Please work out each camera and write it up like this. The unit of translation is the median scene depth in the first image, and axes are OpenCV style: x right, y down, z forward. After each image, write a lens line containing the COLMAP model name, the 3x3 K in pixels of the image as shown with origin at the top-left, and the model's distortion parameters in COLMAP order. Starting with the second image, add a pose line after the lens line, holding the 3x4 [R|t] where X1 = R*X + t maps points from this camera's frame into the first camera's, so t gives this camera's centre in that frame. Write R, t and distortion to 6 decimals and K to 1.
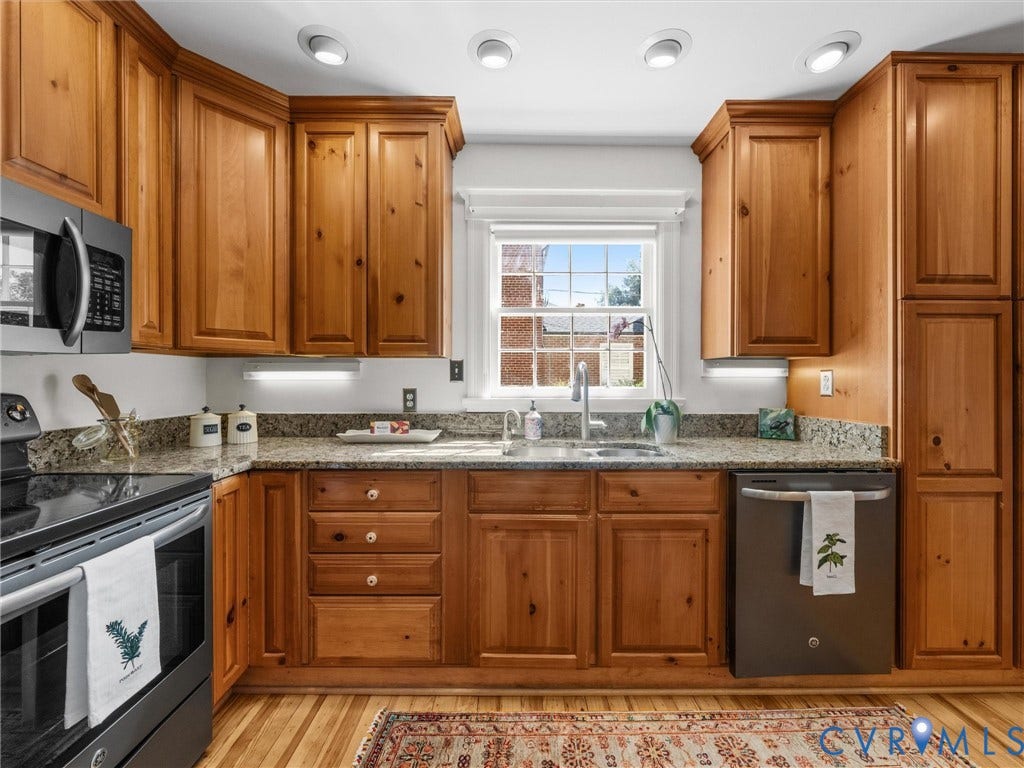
lens RADIAL K [[406.4, 0, 510.3], [0, 406.4, 380.8], [0, 0, 1]] dist [-0.002492, 0.000017]
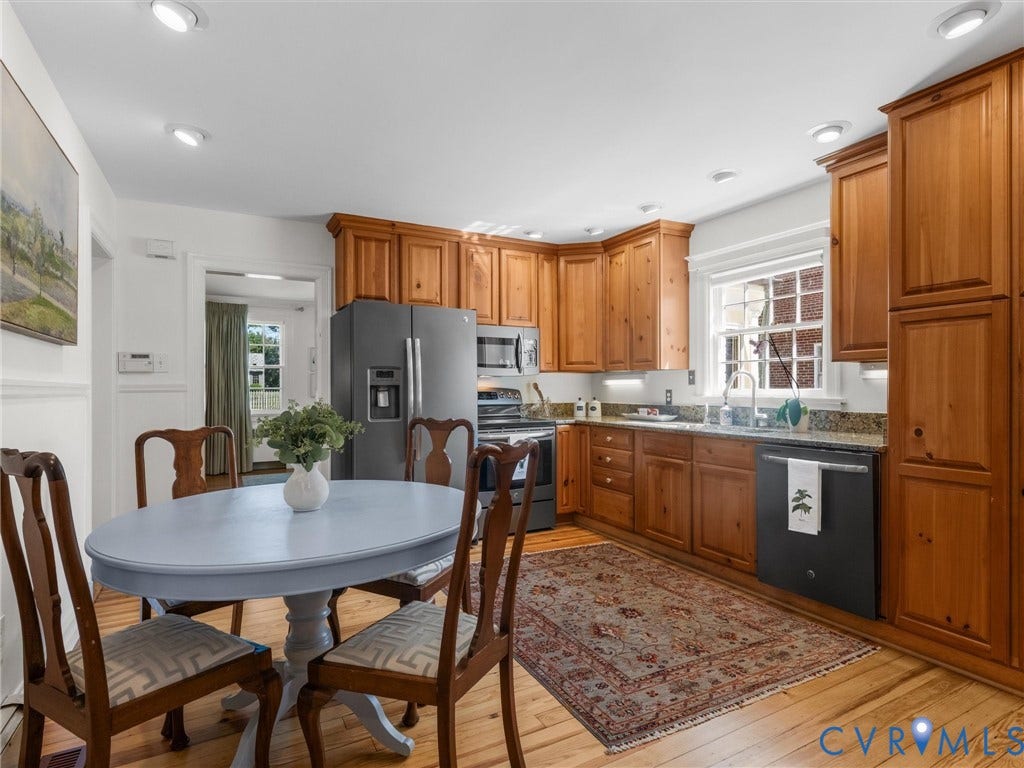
lens RADIAL K [[532.8, 0, 514.7], [0, 532.8, 386.6], [0, 0, 1]] dist [0.015363, 0.001284]
pose [[0.471850, -0.005384, -0.881662, 1.834835], [0.000567, 0.999983, -0.005803, 0.027282], [0.881679, 0.002238, 0.471845, -0.709401]]
